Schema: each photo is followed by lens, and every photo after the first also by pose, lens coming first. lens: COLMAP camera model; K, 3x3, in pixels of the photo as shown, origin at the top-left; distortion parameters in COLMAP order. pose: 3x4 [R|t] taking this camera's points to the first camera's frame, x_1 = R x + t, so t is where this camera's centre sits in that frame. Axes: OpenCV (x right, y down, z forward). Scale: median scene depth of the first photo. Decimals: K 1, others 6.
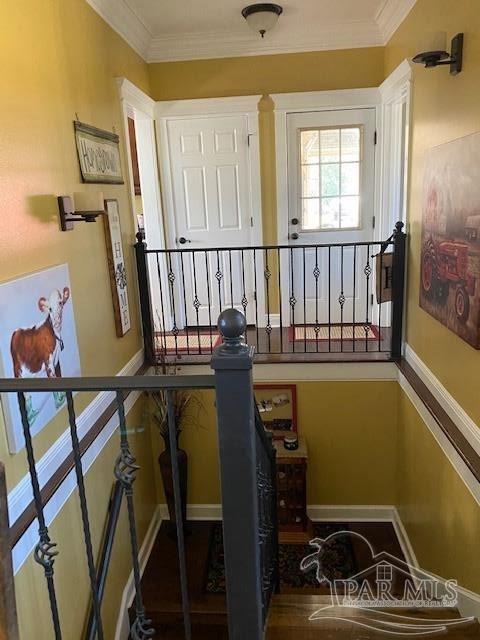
lens RADIAL K [[495.9, 0, 240.4], [0, 495.9, 319.1], [0, 0, 1]] dist [-0.005150, -0.000476]
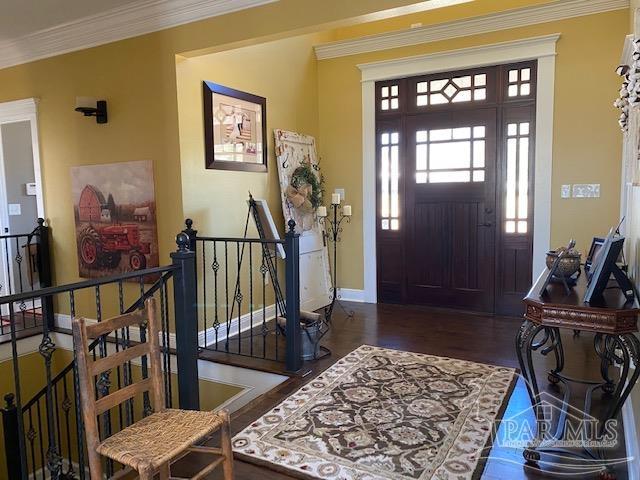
lens RADIAL K [[495.9, 0, 319.2], [0, 495.9, 238.9], [0, 0, 1]] dist [-0.005150, -0.000476]
pose [[0.417714, -0.071170, 0.905787, -0.534326], [0.227941, 0.973254, -0.028646, 0.055580], [-0.879522, 0.218432, 0.422764, -0.155642]]
